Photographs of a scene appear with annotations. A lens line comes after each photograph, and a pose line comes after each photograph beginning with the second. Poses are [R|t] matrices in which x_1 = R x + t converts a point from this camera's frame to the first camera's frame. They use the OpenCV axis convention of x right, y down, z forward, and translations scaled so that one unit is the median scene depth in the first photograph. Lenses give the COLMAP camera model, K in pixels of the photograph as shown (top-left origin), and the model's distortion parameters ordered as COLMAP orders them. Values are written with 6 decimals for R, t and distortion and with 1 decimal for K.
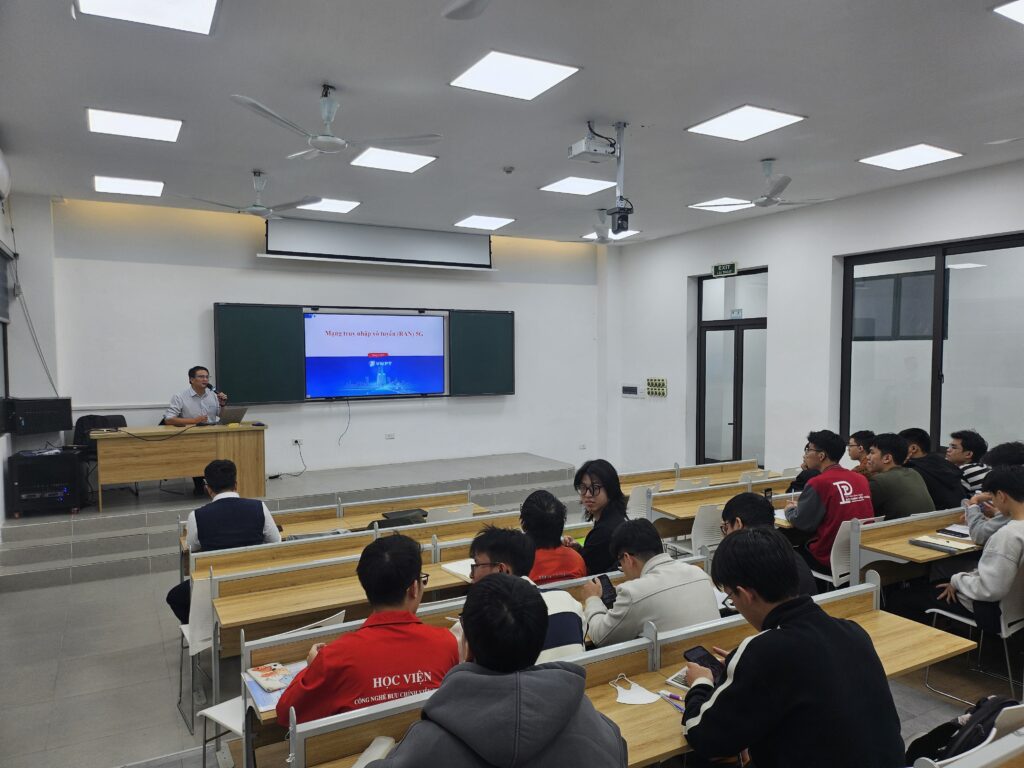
lens RADIAL K [[719.9, 0, 526.3], [0, 719.9, 392.9], [0, 0, 1]] dist [0.057869, -0.063941]
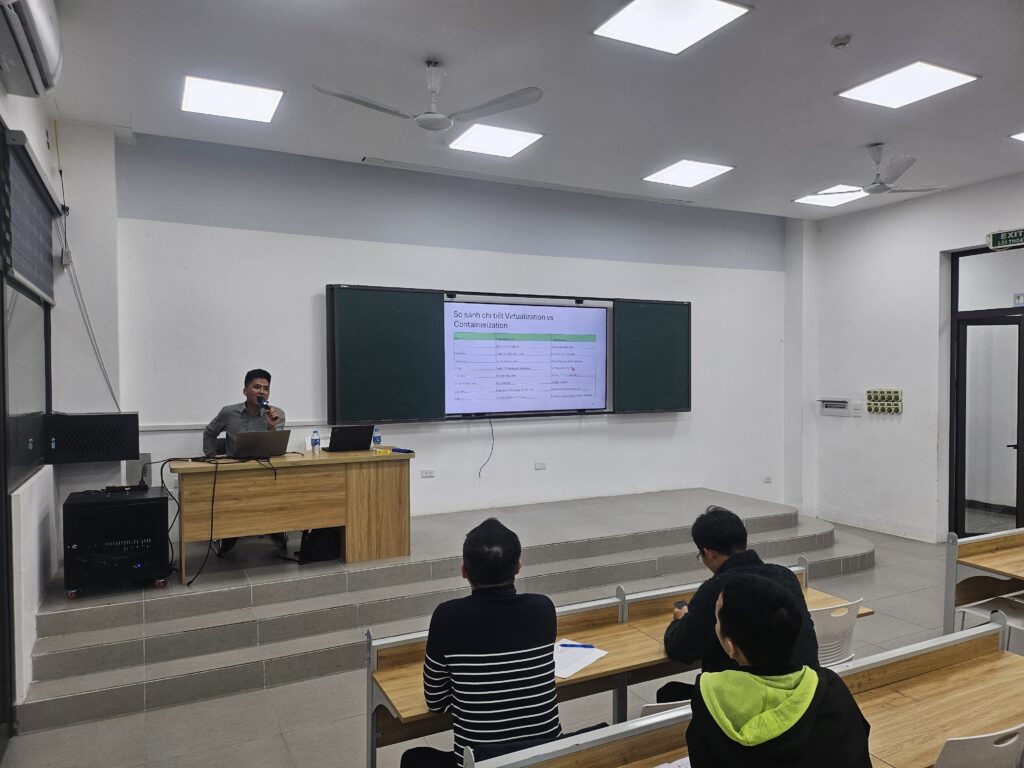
lens RADIAL K [[719.9, 0, 521.6], [0, 719.9, 393.8], [0, 0, 1]] dist [0.057869, -0.063941]
pose [[0.999157, -0.001109, -0.041031, -0.230719], [-0.000149, 0.999531, -0.030638, 0.009885], [0.041045, 0.030618, 0.998688, 0.320204]]
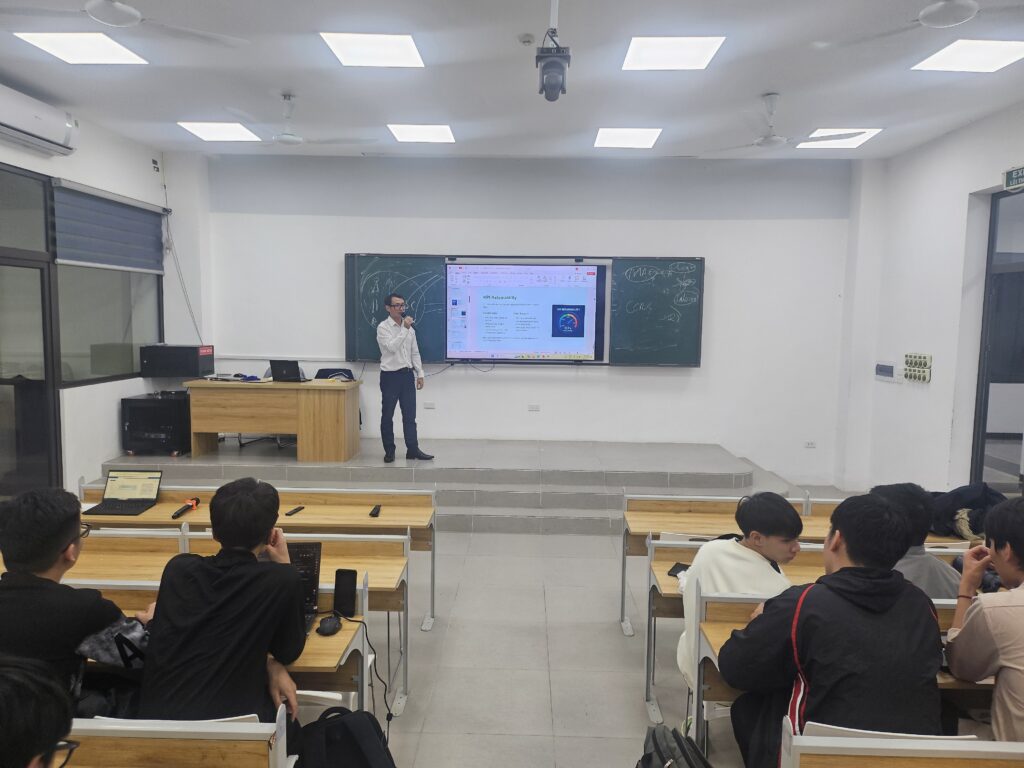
lens RADIAL K [[719.9, 0, 511.7], [0, 719.9, 382.2], [0, 0, 1]] dist [0.057869, -0.063941]
pose [[0.856222, 0.064690, -0.512542, 0.288541], [-0.047632, 0.997788, 0.046363, -0.011150], [0.514407, -0.015283, 0.857410, 0.334224]]
